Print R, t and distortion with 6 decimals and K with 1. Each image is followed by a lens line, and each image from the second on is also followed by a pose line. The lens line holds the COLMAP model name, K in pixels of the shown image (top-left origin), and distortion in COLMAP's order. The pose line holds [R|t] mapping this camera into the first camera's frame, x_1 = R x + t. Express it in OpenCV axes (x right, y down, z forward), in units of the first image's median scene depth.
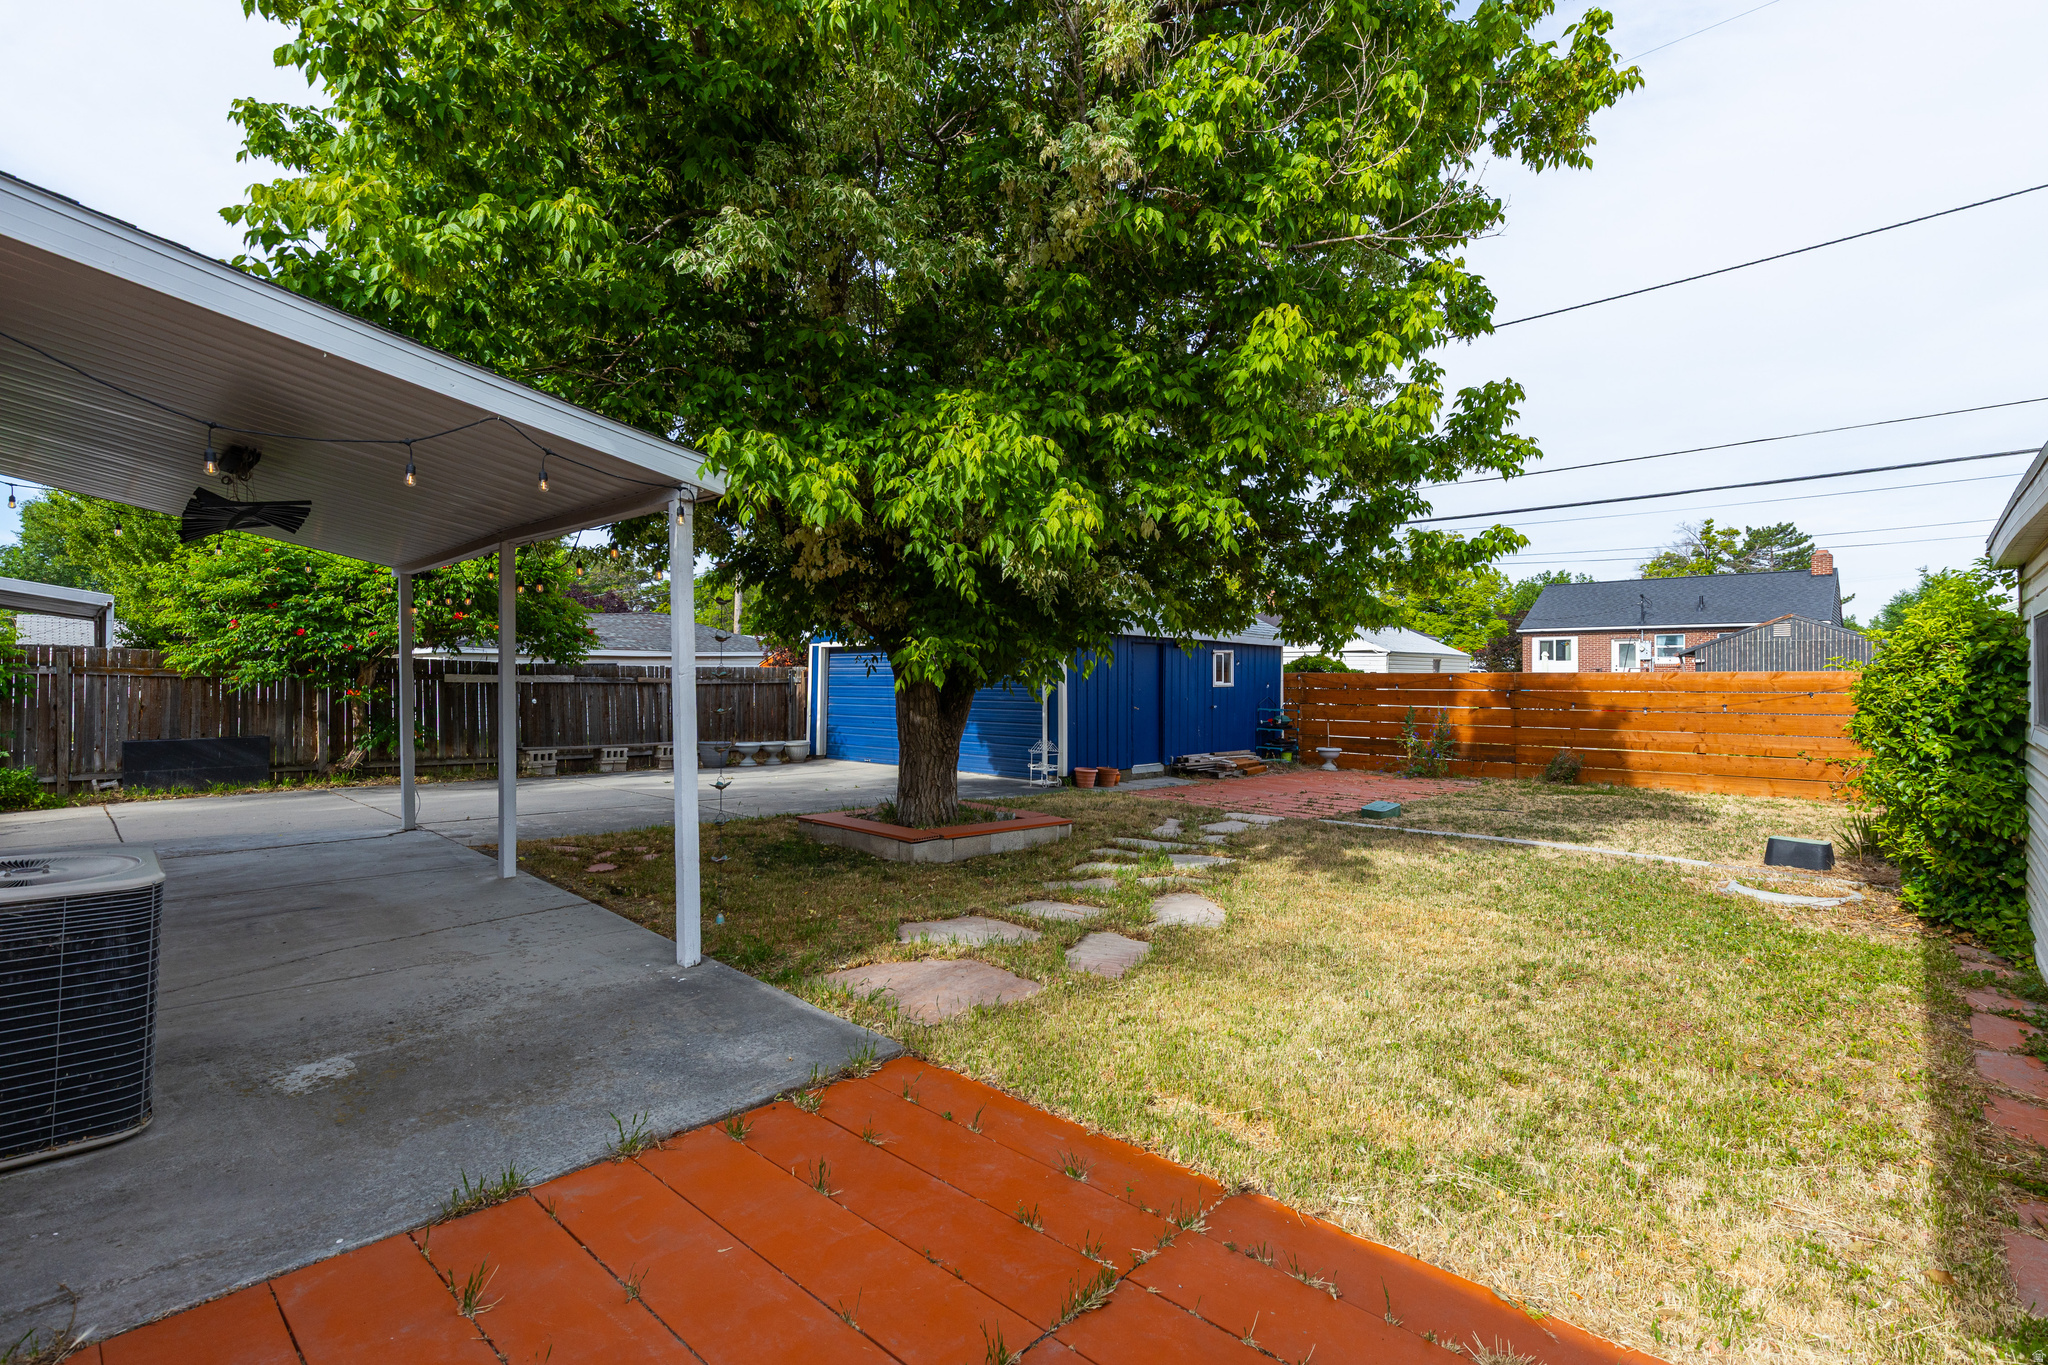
lens RADIAL K [[925.8, 0, 1035.4], [0, 925.8, 669.2], [0, 0, 1]] dist [0.003746, -0.000095]
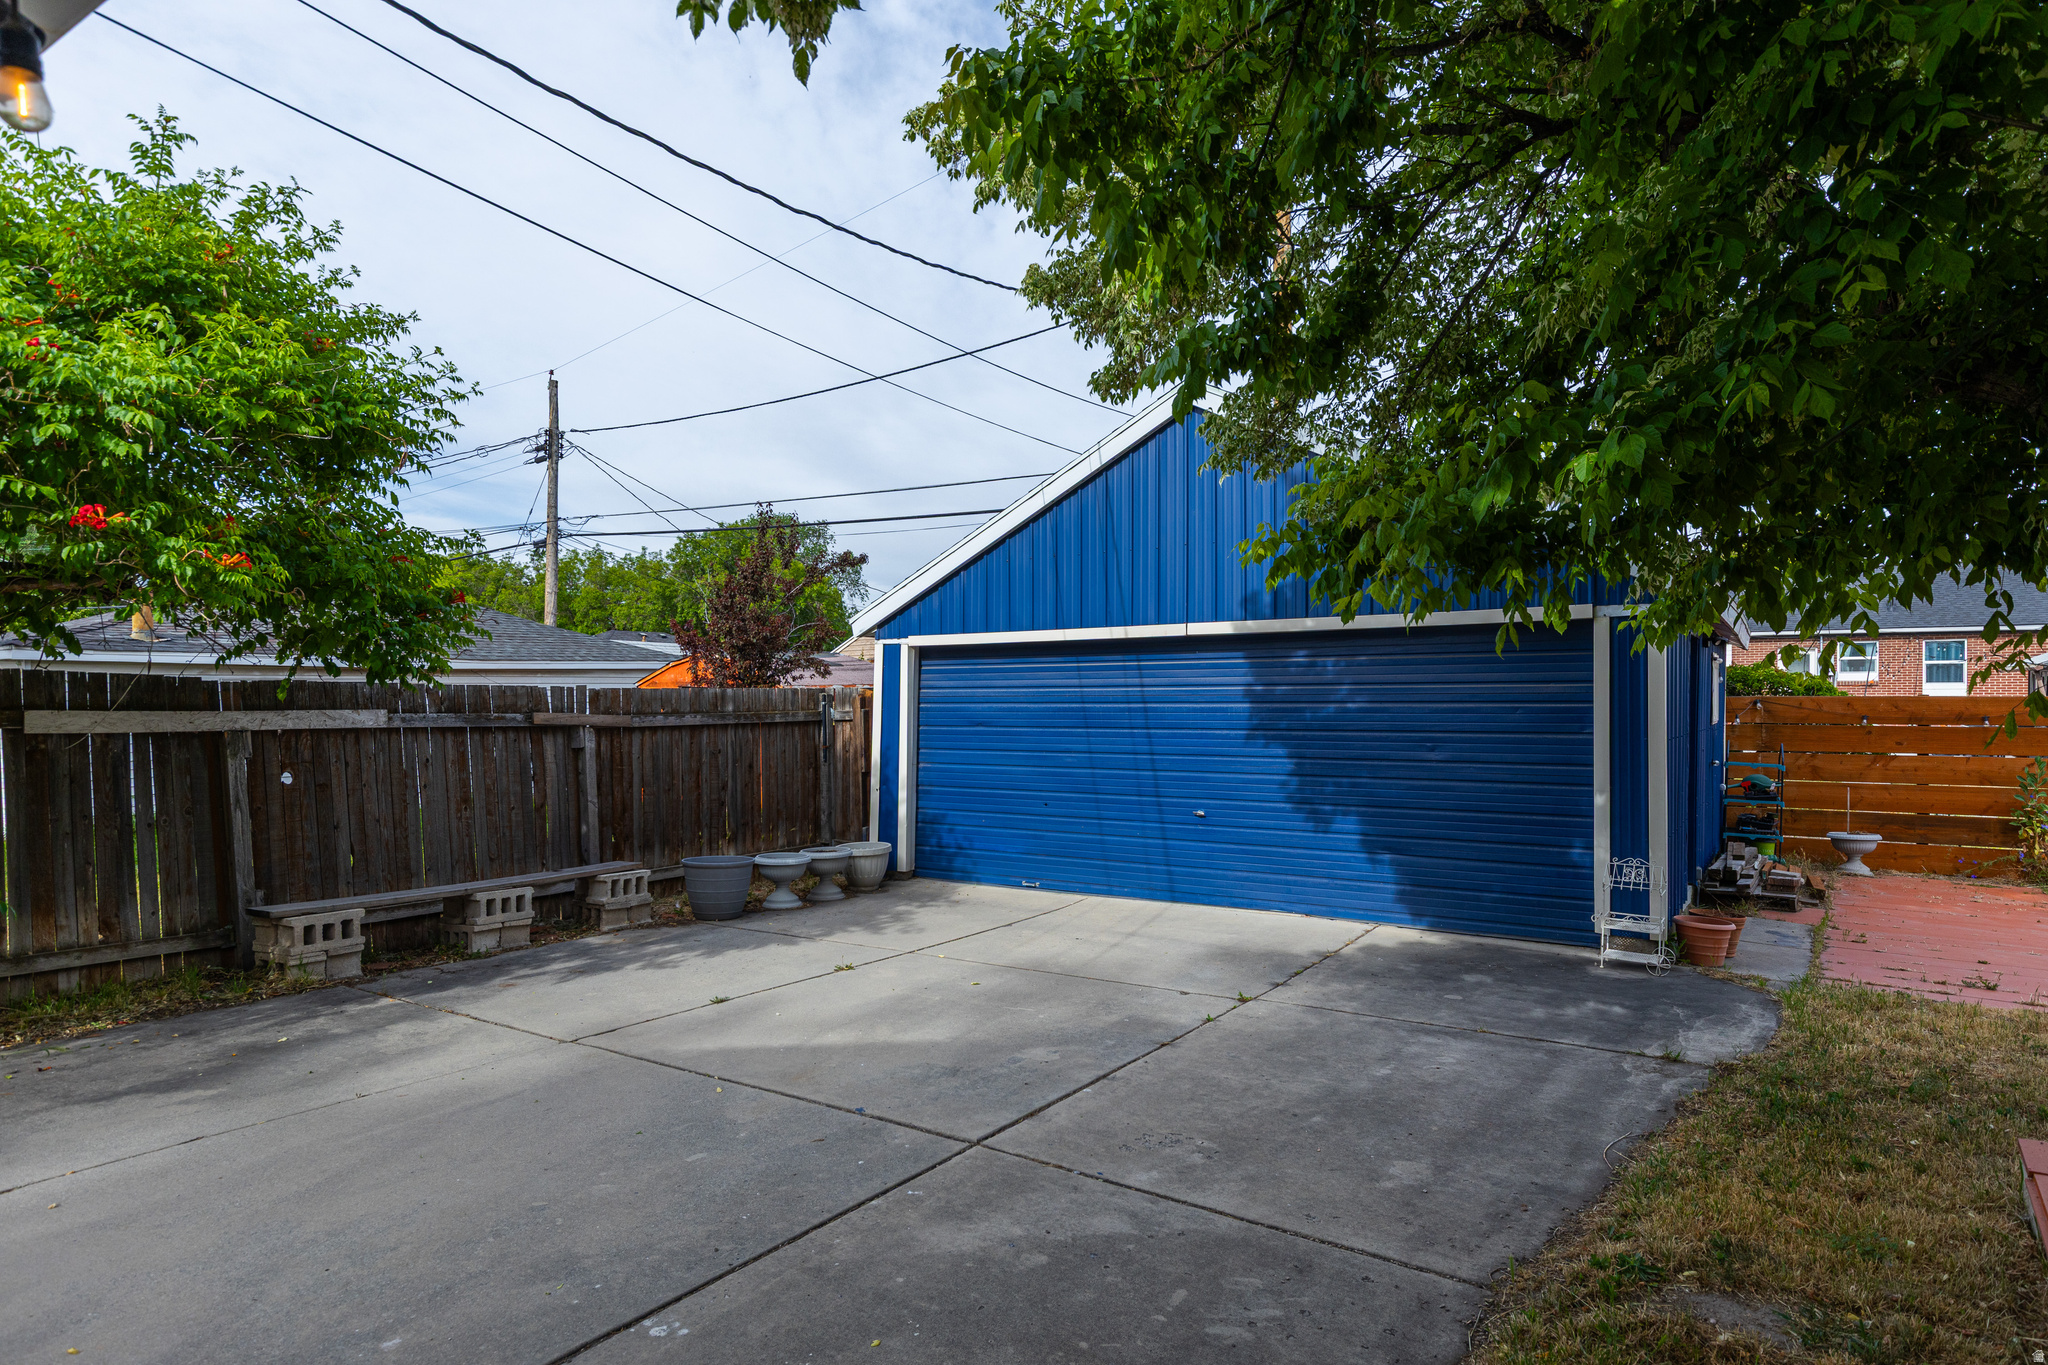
lens RADIAL K [[1151.7, 0, 1028.3], [0, 1151.7, 714.0], [0, 0, 1]] dist [0.005965, 0.002634]
pose [[0.986281, -0.006008, 0.164967, -0.306005], [0.002178, 0.999724, 0.023392, -0.002675], [-0.165062, -0.022712, 0.986022, 0.461995]]
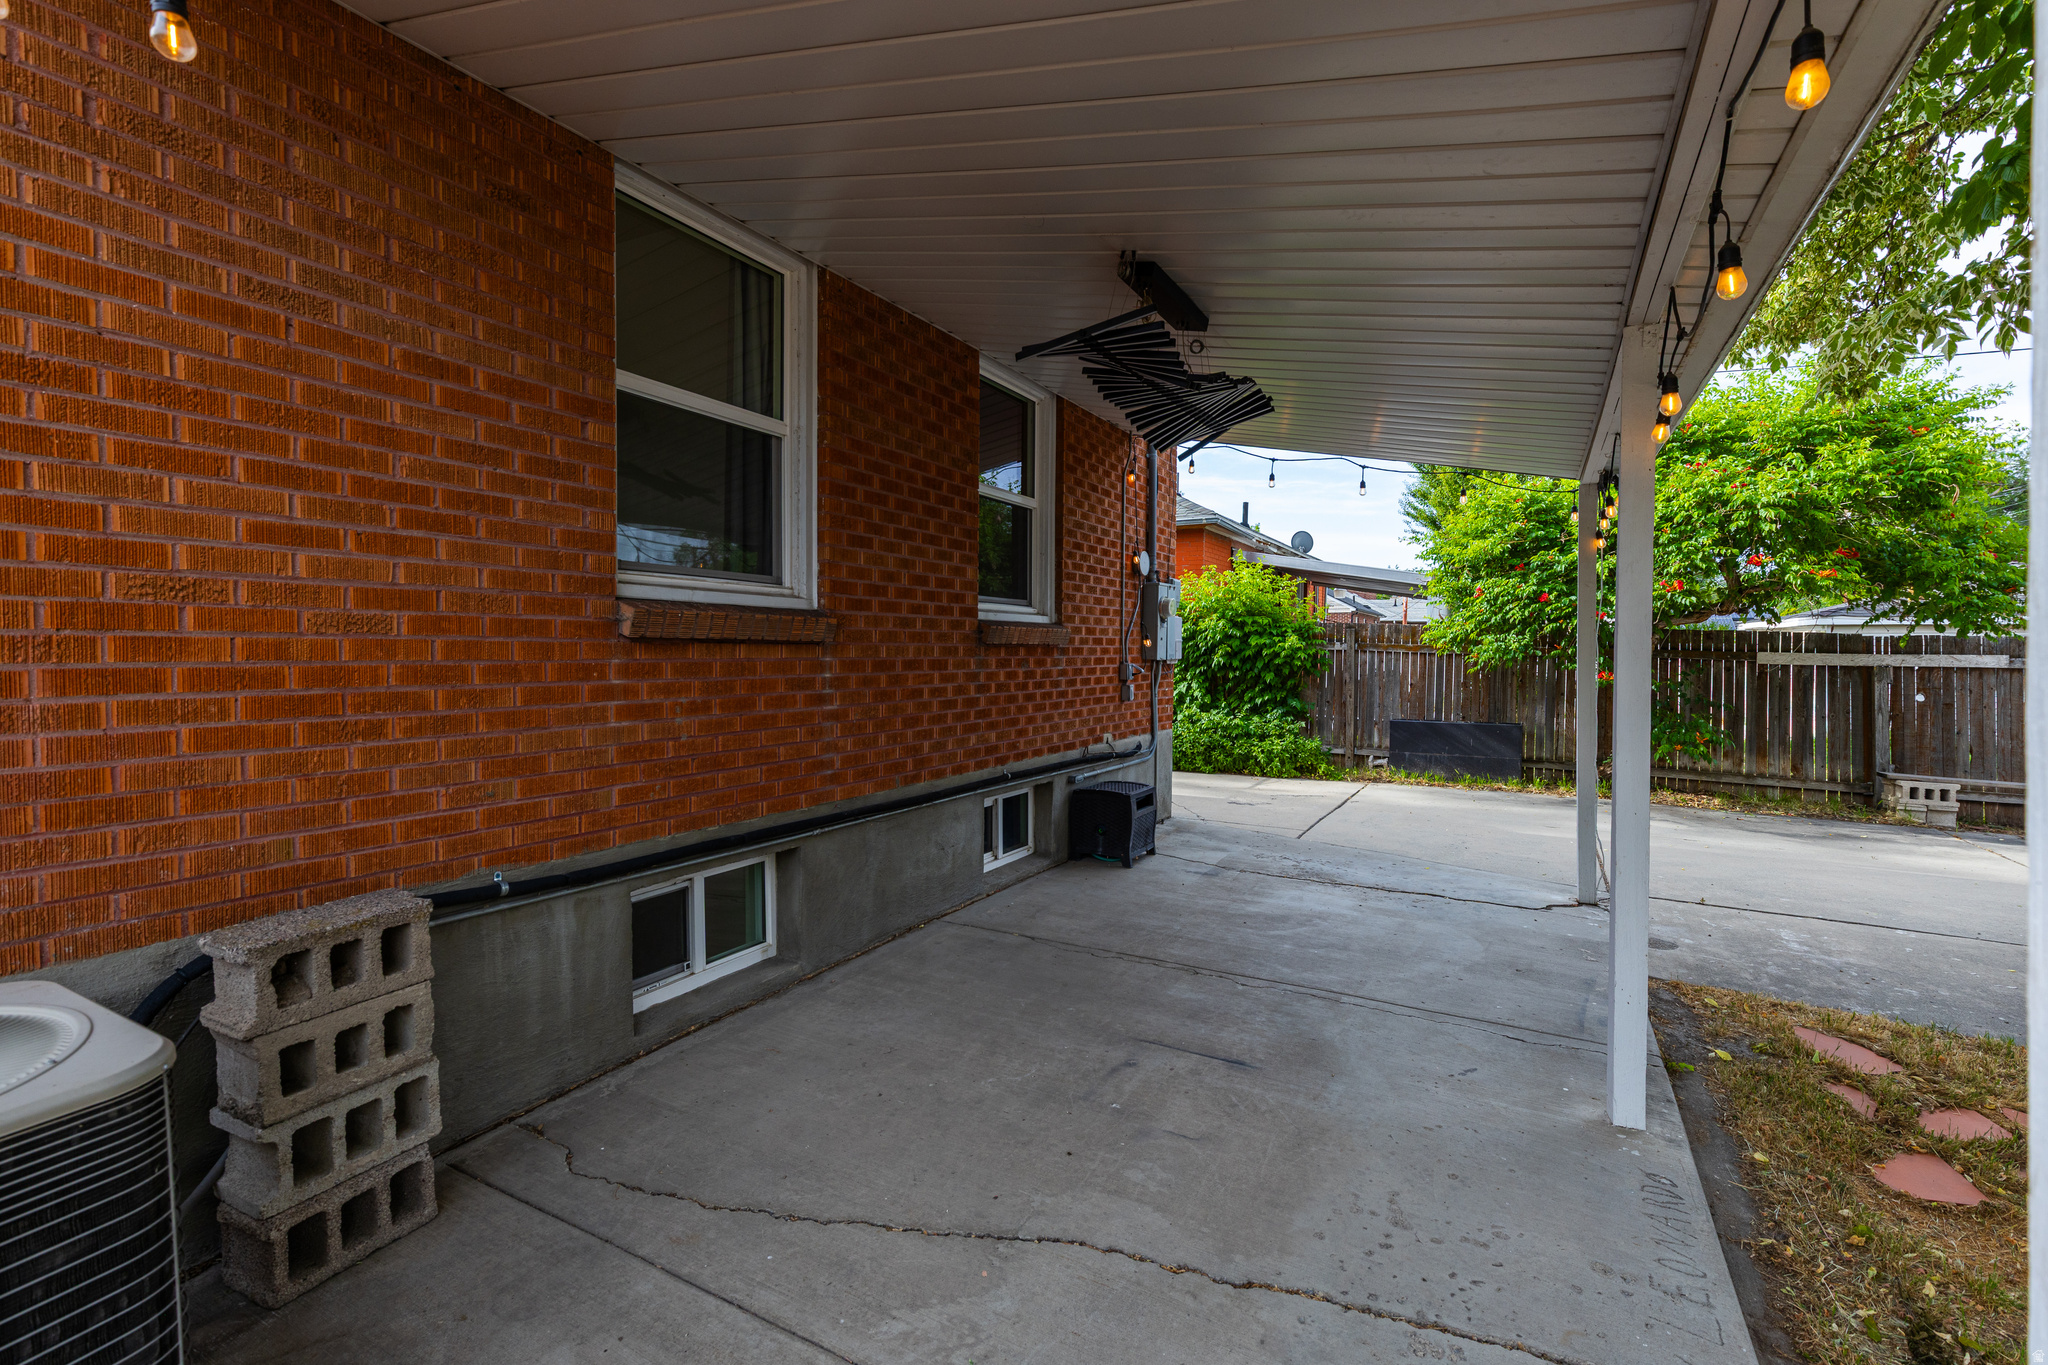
lens RADIAL K [[925.8, 0, 1035.4], [0, 925.8, 669.2], [0, 0, 1]] dist [0.003746, -0.000095]
pose [[0.259716, 0.021365, -0.965449, -0.103619], [-0.000947, 0.999760, 0.021870, 0.003143], [0.965685, -0.004766, 0.259674, 0.278758]]
